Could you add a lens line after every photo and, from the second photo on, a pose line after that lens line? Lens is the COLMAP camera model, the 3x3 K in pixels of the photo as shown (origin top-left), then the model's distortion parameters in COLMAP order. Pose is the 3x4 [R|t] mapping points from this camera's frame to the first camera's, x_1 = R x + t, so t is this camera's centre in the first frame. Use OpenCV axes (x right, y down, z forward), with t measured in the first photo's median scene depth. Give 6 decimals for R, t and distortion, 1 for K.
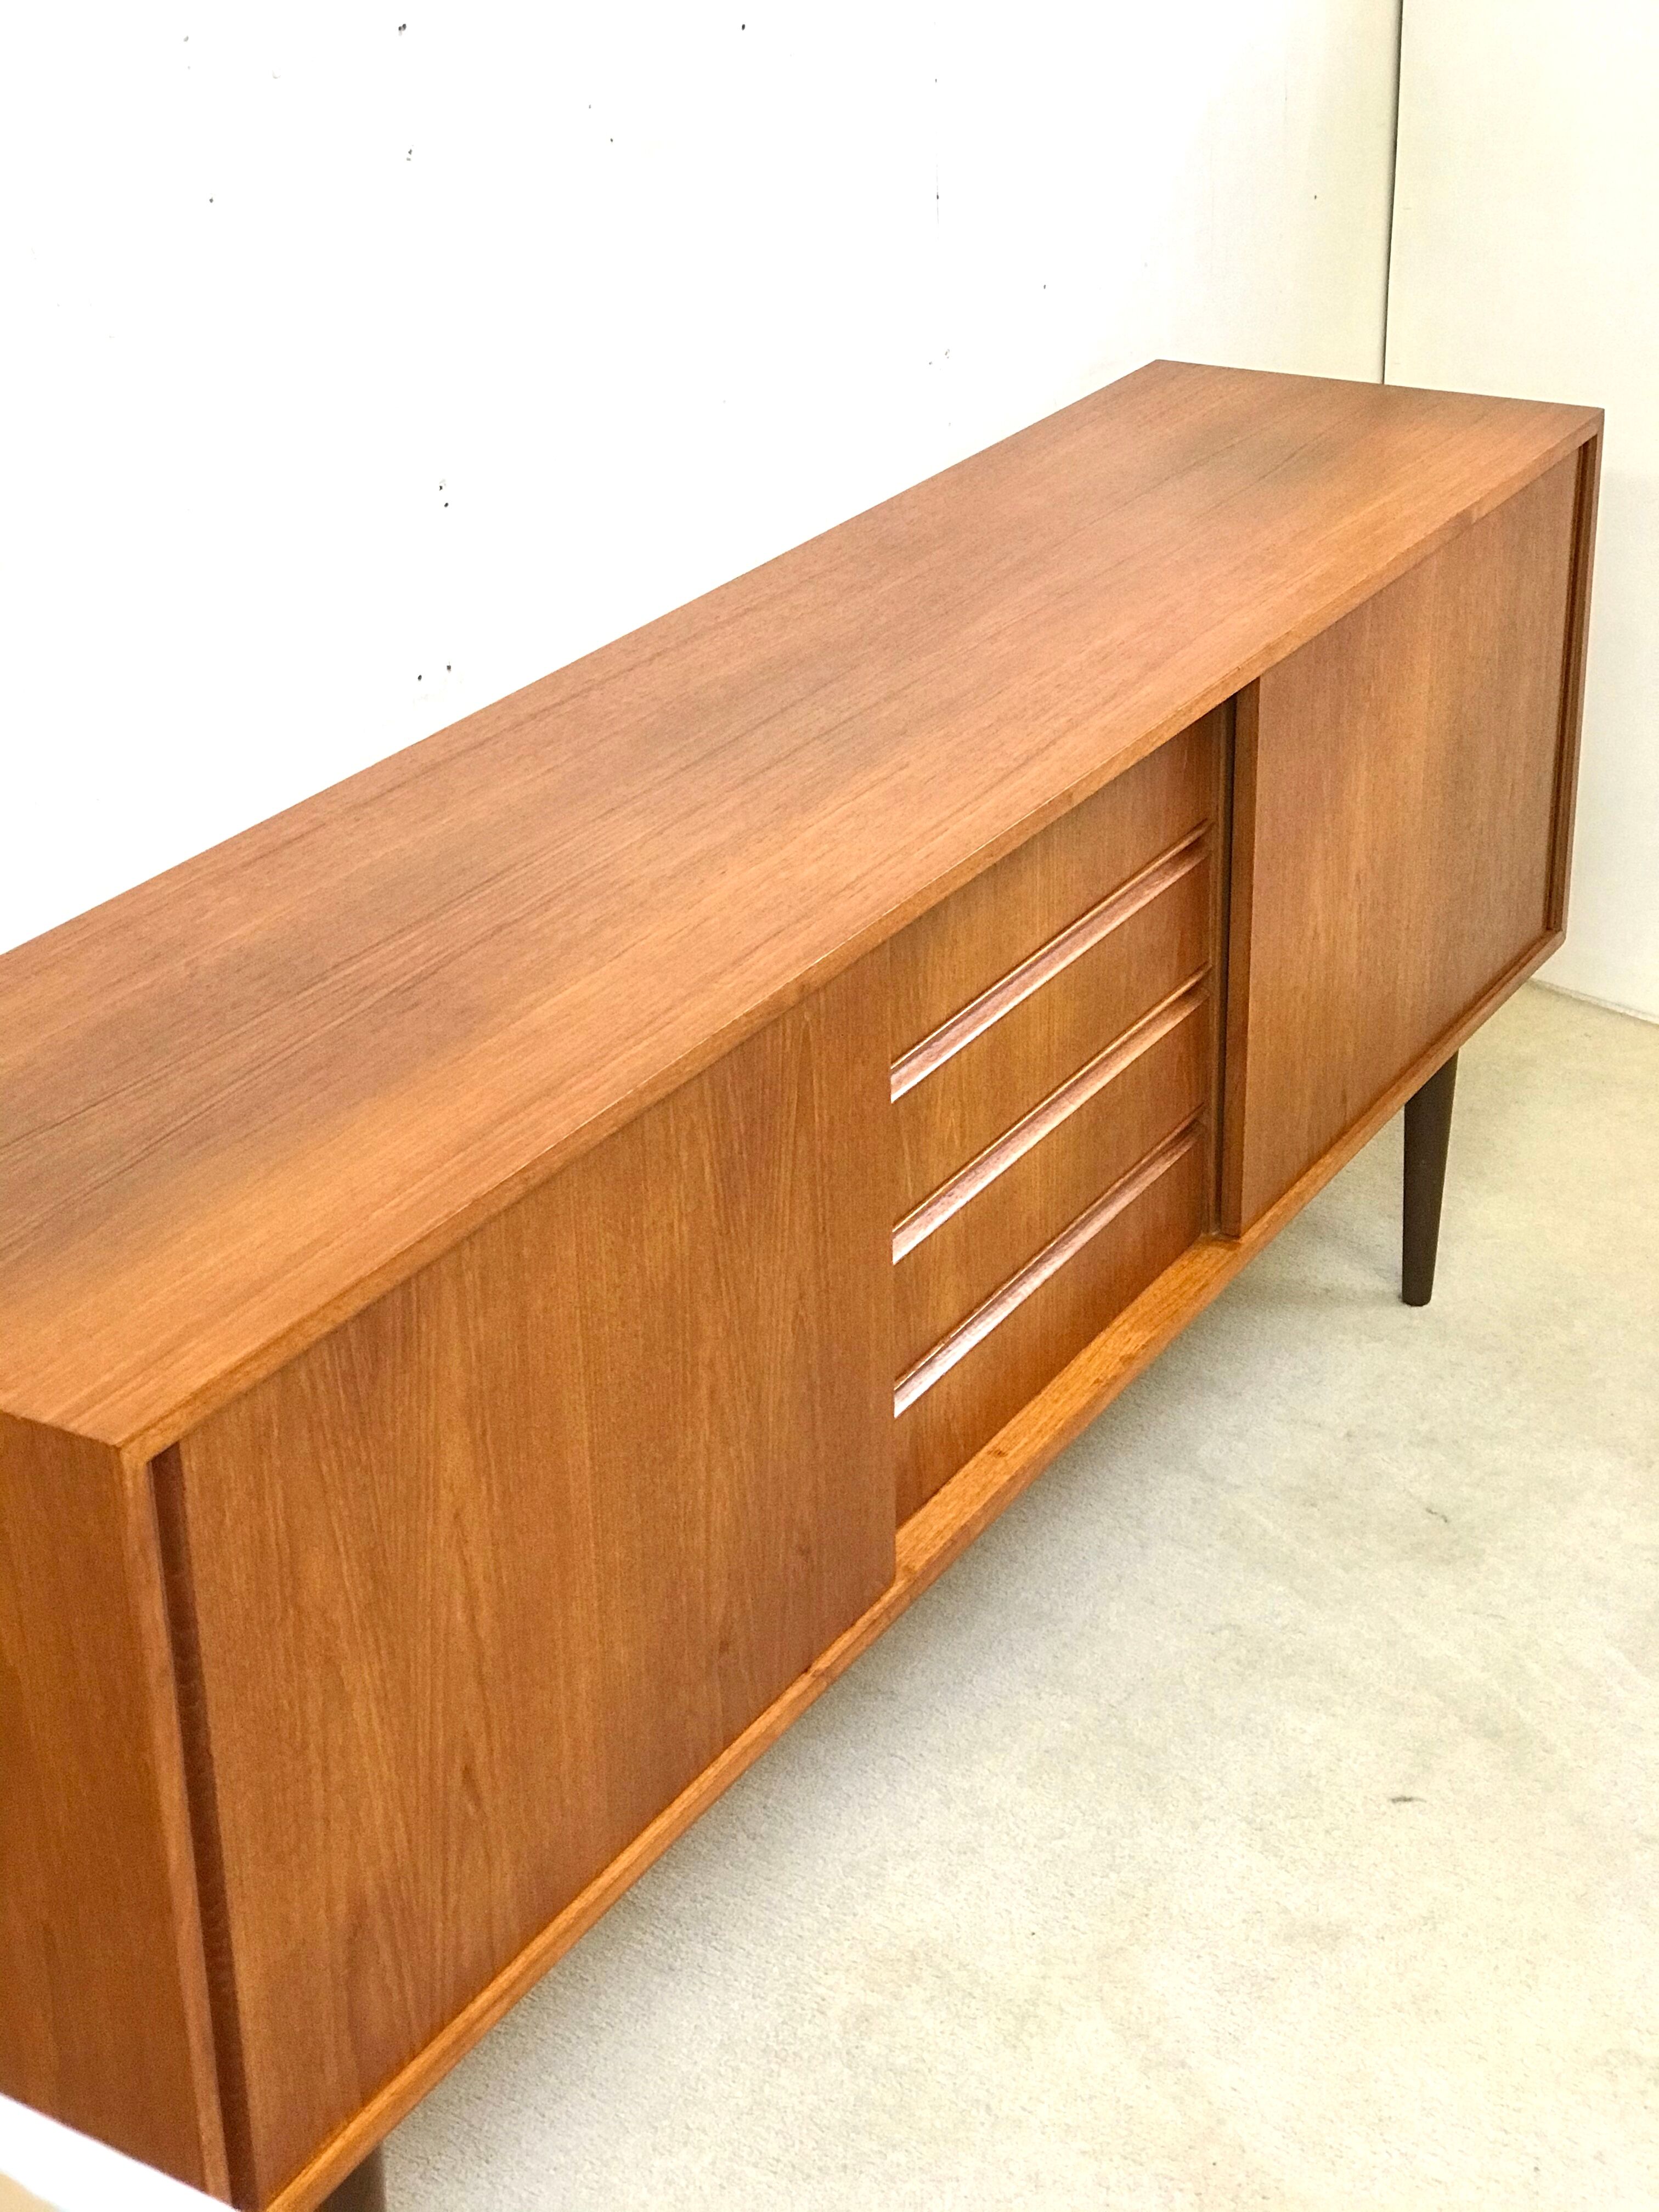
lens RADIAL K [[3365.4, 0, 835.4], [0, 3365.4, 903.6], [0, 0, 1]] dist [0.052000, 0.180509]
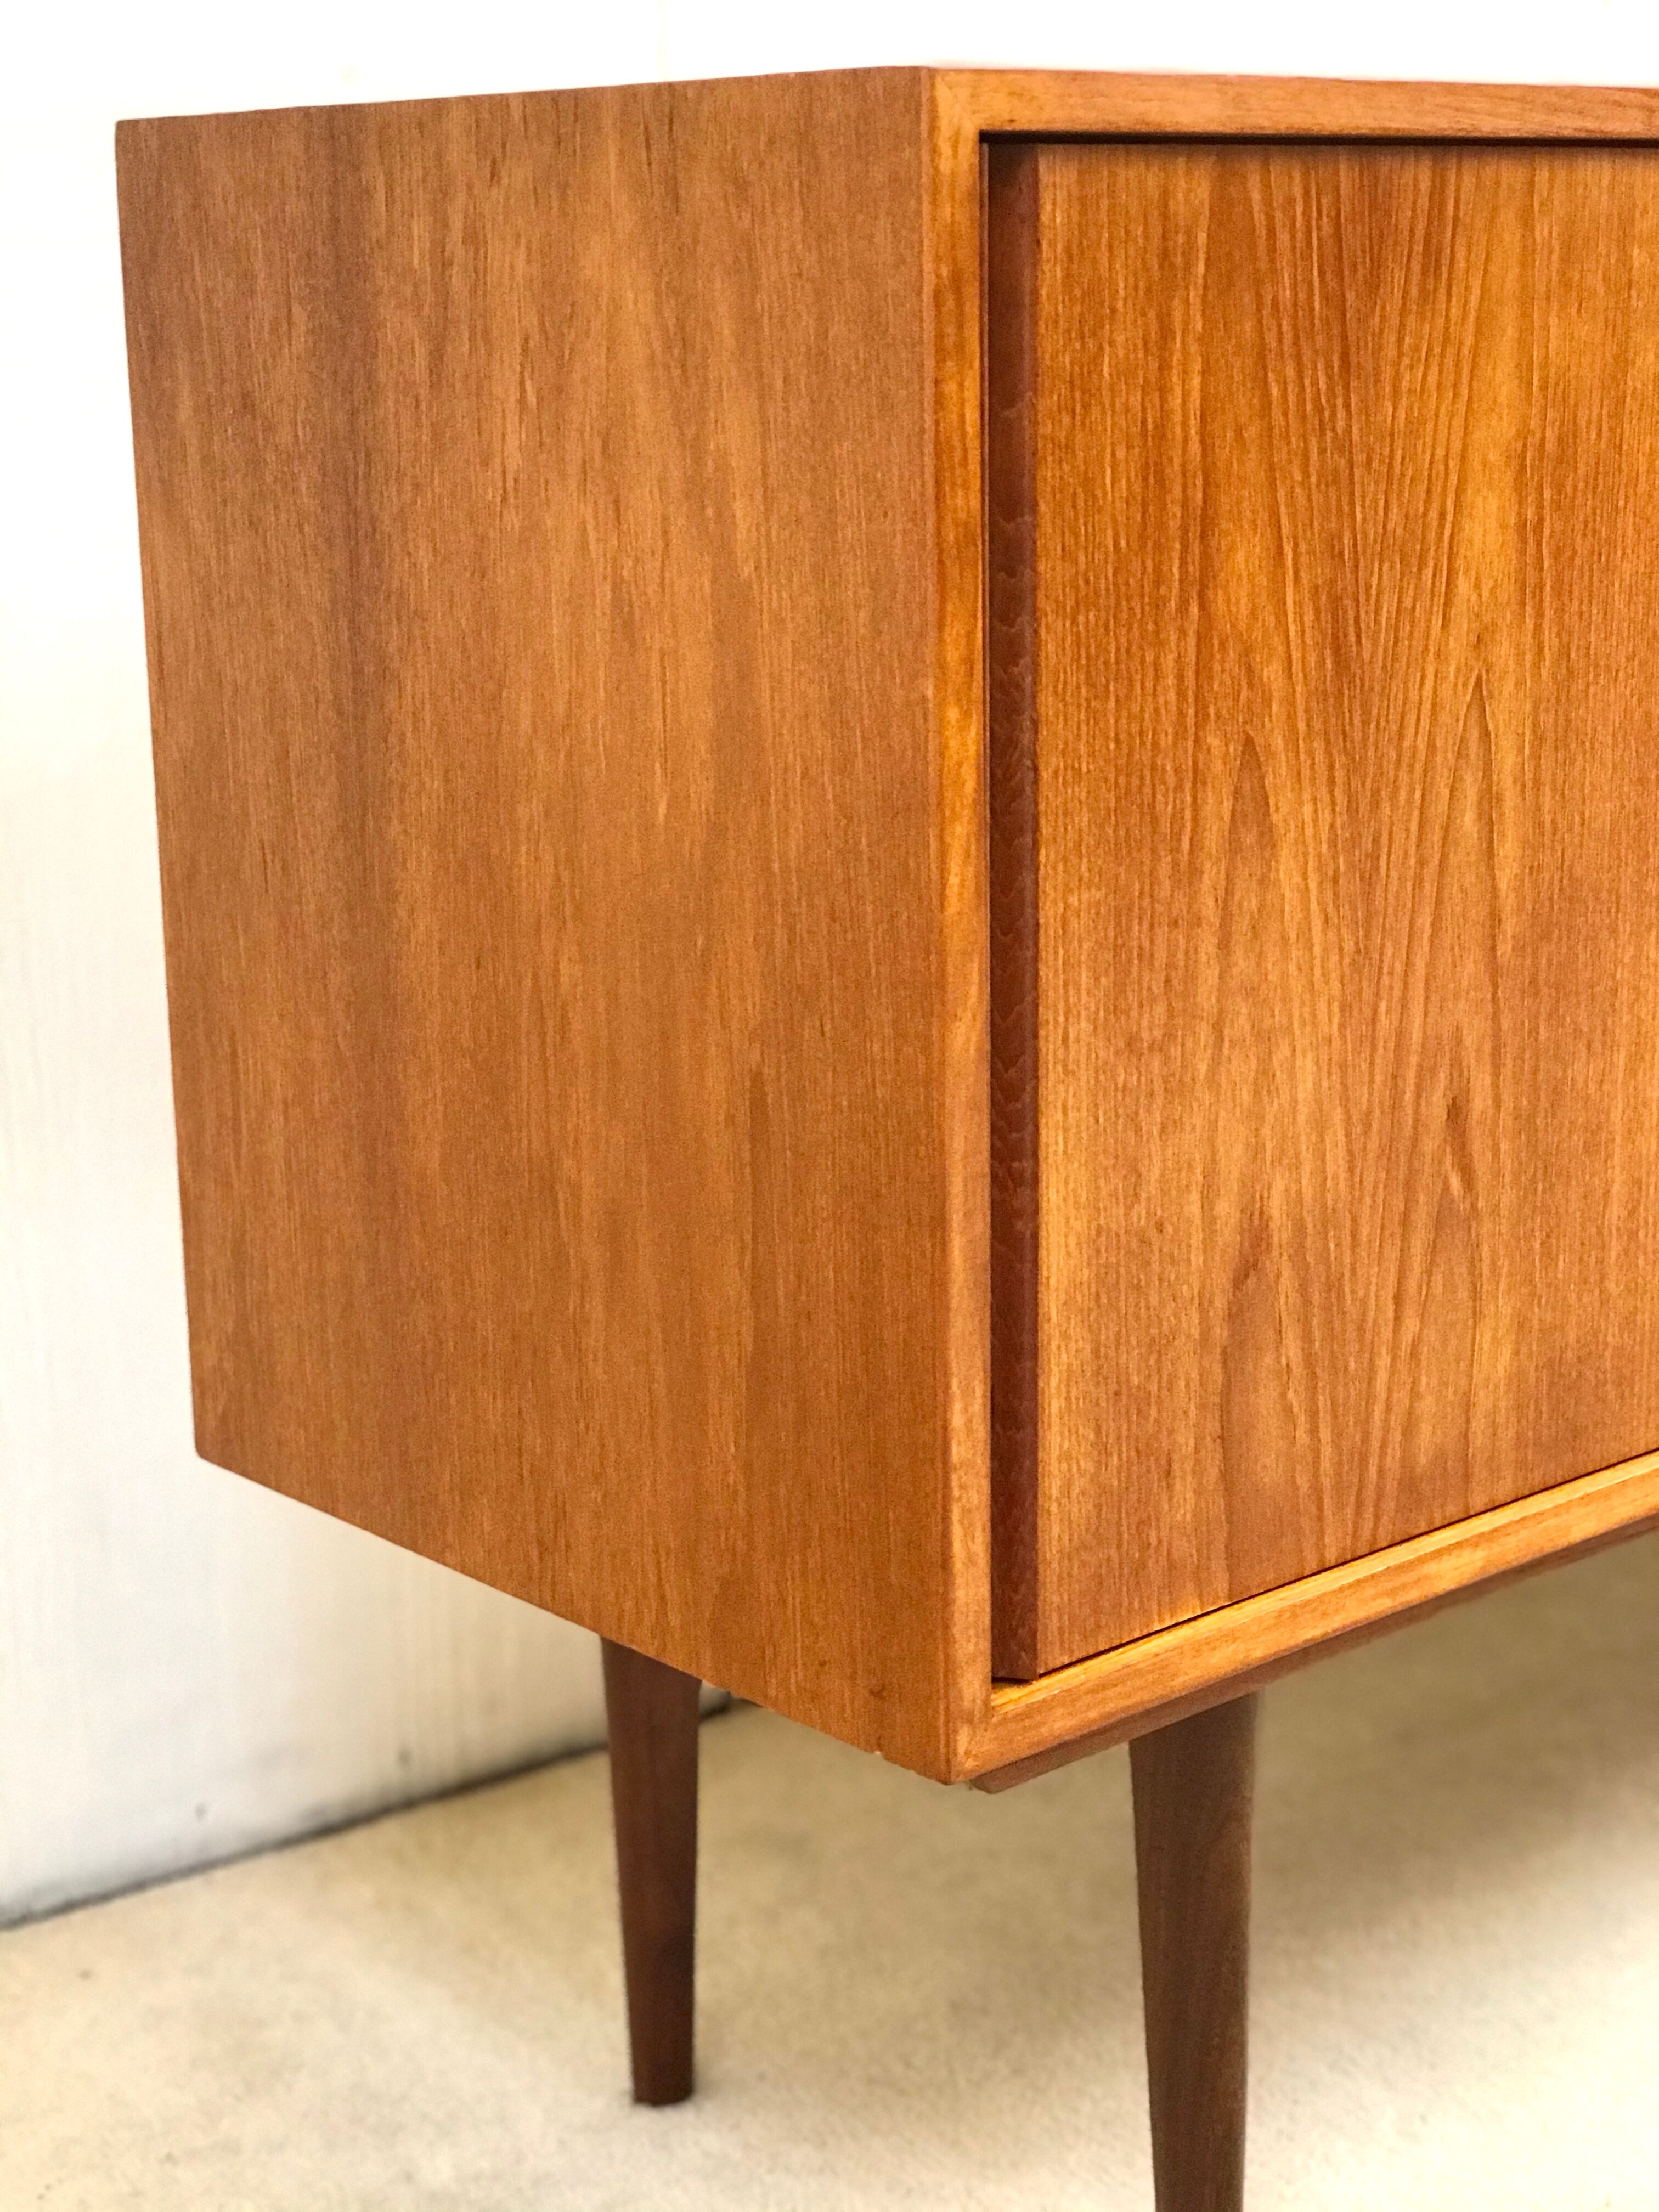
lens RADIAL K [[3365.4, 0, 835.4], [0, 3365.4, 903.6], [0, 0, 1]] dist [0.052000, 0.180509]
pose [[0.945140, 0.075451, -0.317833, -0.025461], [-0.133149, 0.977449, -0.163907, 0.360385], [0.298298, 0.197234, 0.933872, 0.418228]]
